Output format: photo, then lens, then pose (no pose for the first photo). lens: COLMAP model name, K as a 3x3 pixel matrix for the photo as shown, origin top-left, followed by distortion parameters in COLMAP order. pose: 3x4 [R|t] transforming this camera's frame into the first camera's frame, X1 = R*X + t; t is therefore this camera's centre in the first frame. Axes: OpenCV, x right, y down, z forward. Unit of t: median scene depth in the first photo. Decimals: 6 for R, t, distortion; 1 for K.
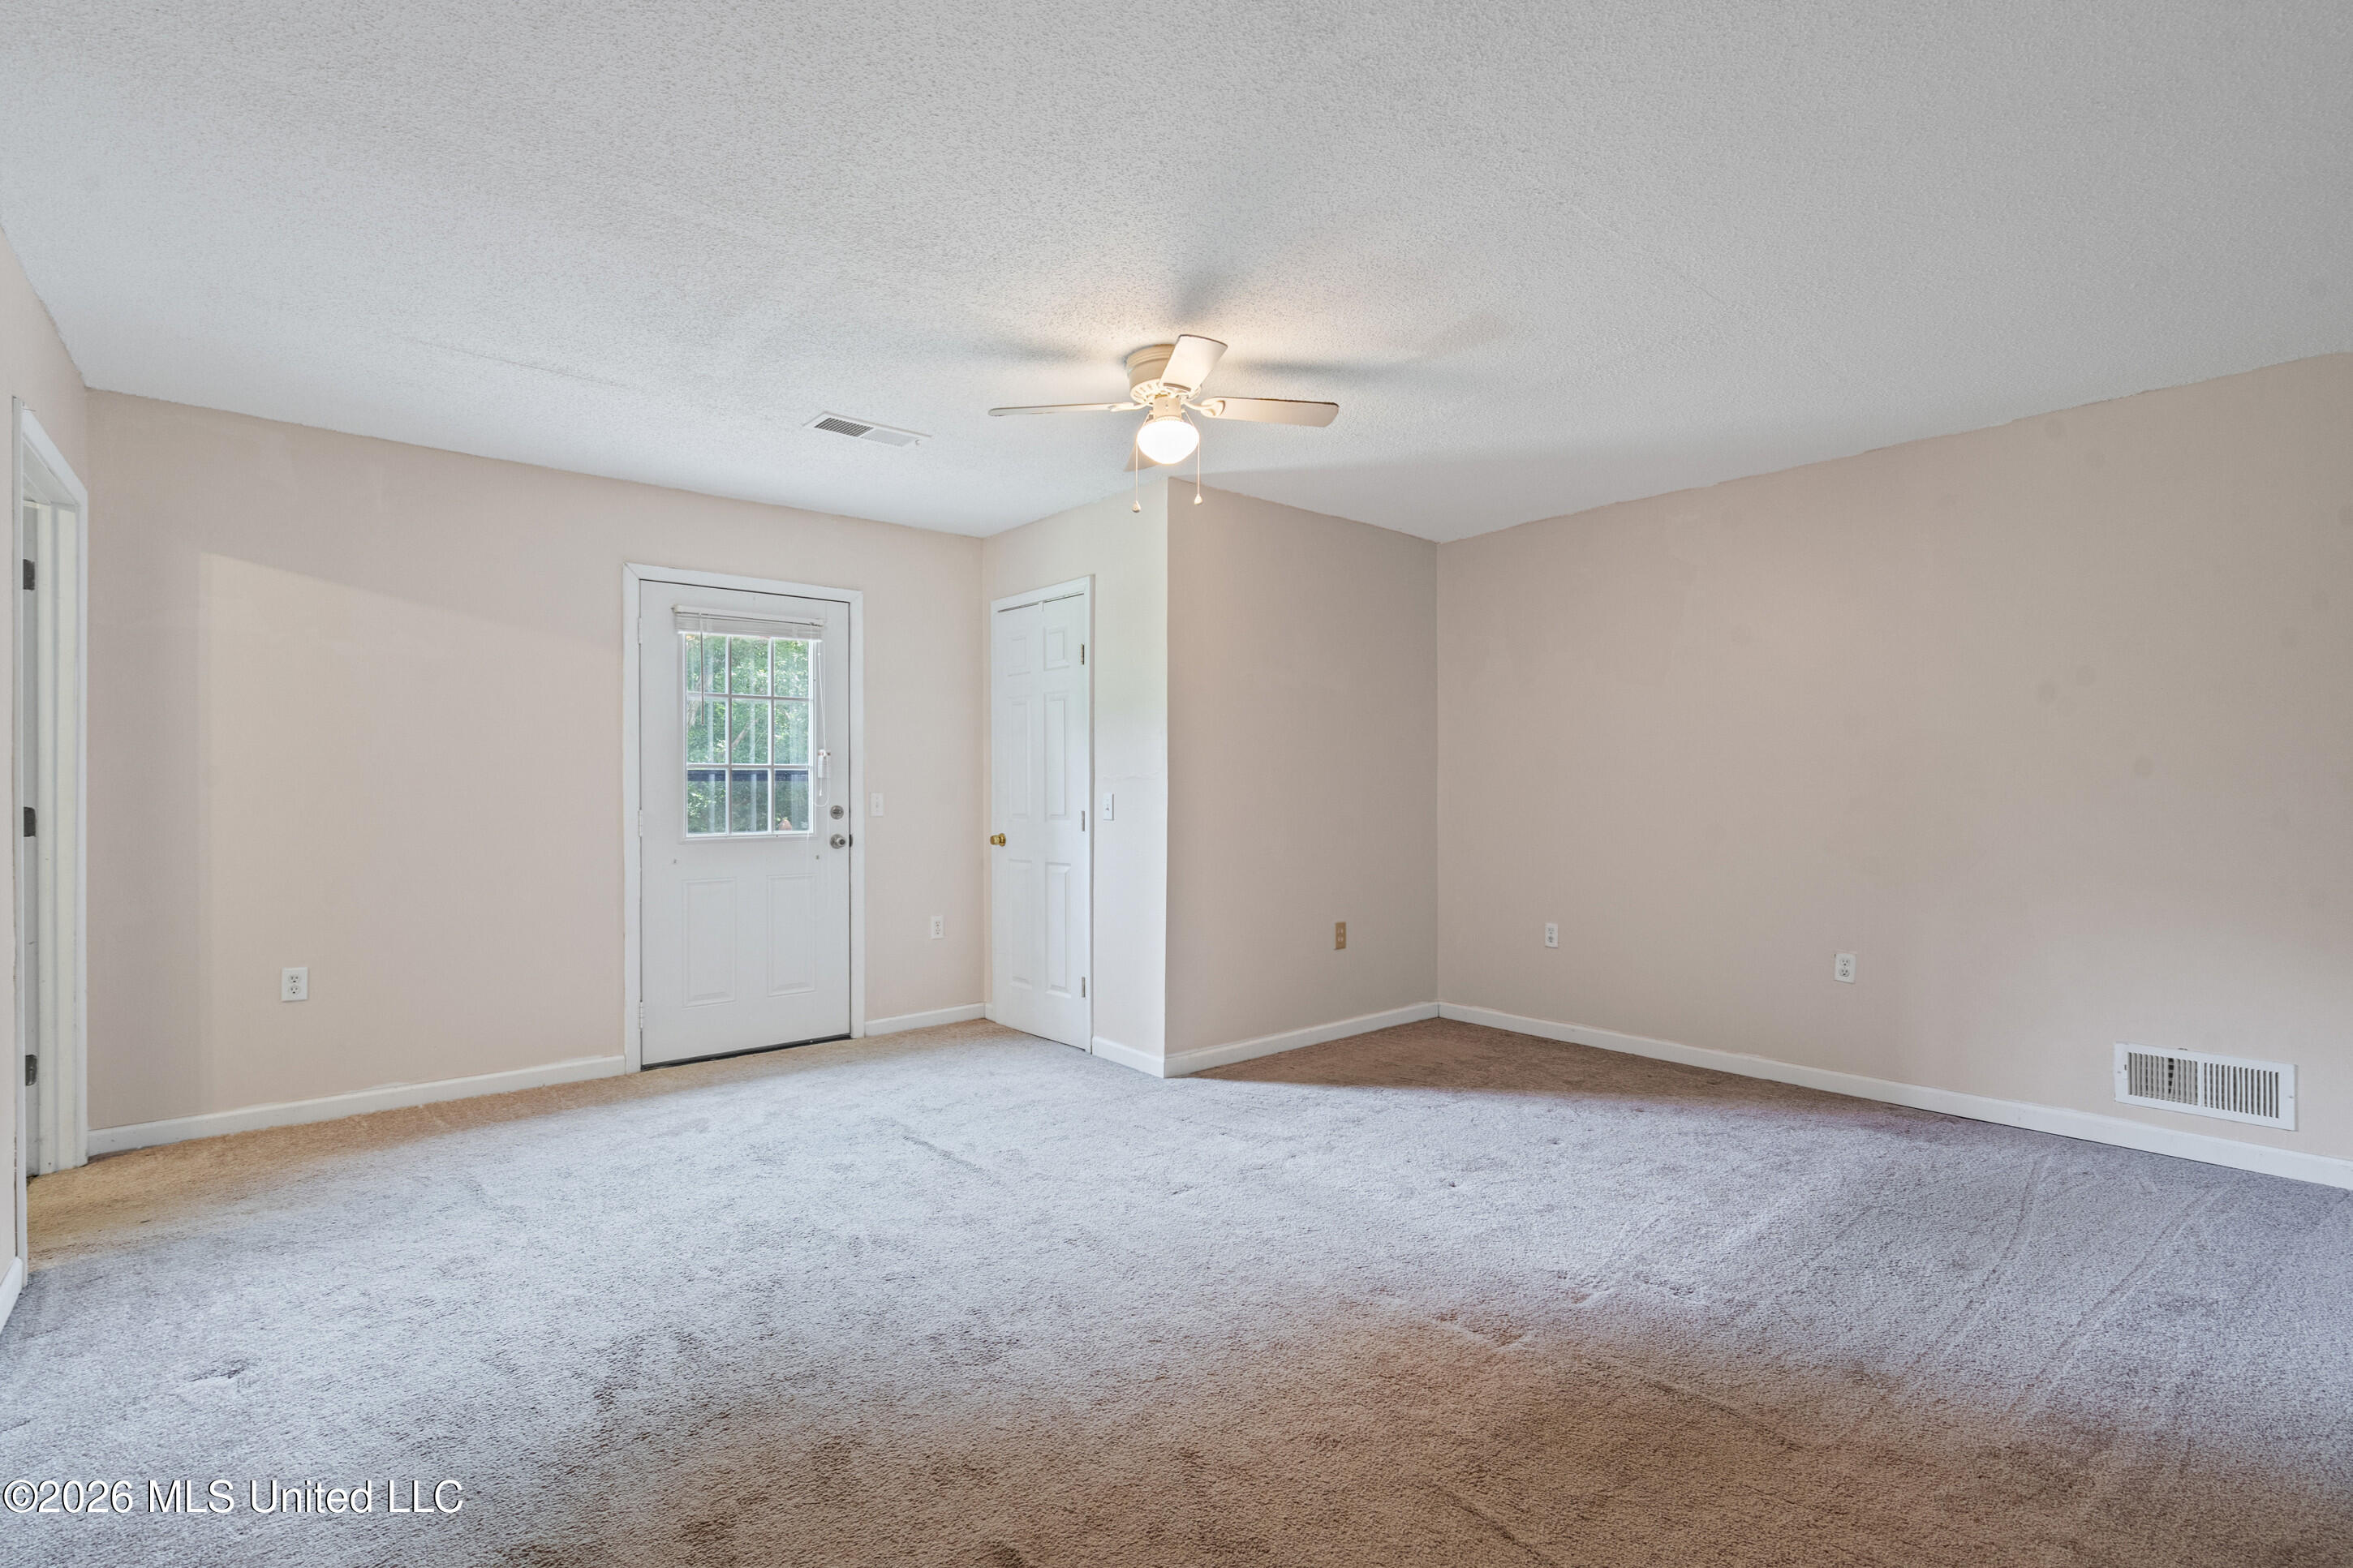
lens RADIAL K [[1079.0, 0, 1176.5], [0, 1079.0, 784.0], [0, 0, 1]] dist [0.002164, 0.000221]
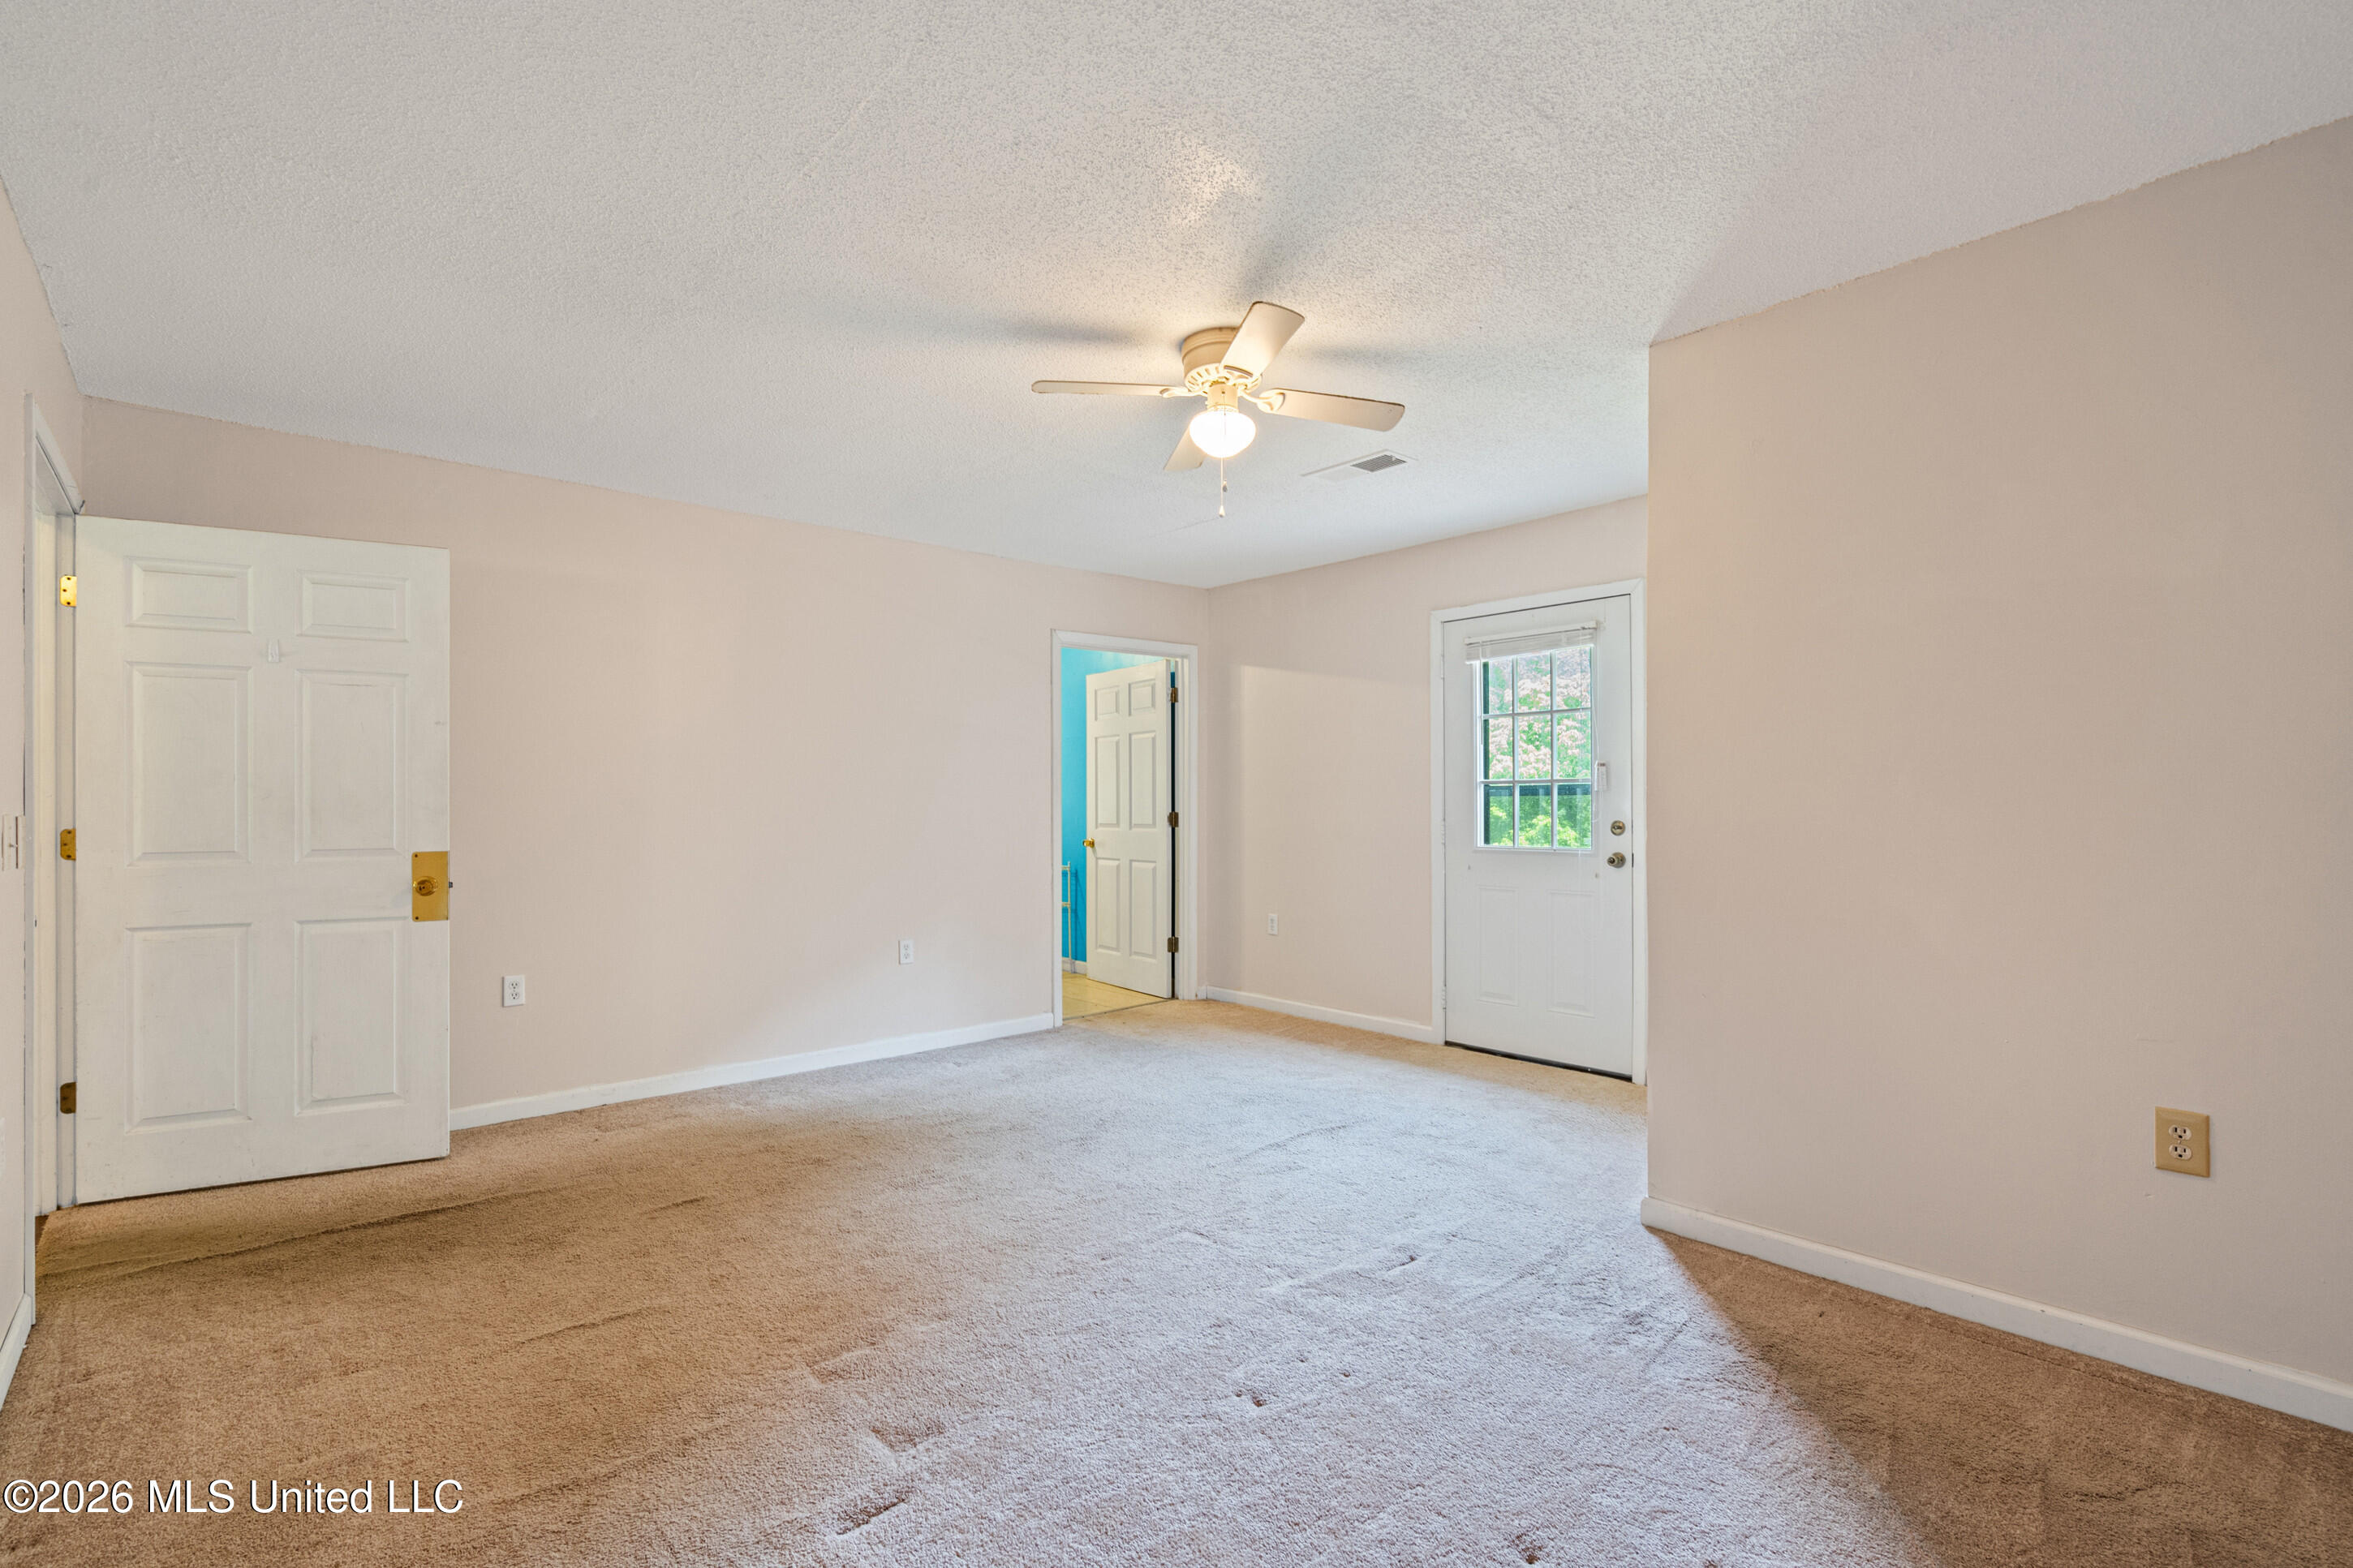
lens RADIAL K [[1117.0, 0, 1175.7], [0, 1117.0, 796.3], [0, 0, 1]] dist [-0.001604, -0.000233]
pose [[0.010236, -0.003296, -0.999942, 0.711928], [0.008049, 0.999962, -0.003214, -0.000817], [0.999915, -0.008015, 0.010262, 0.707969]]
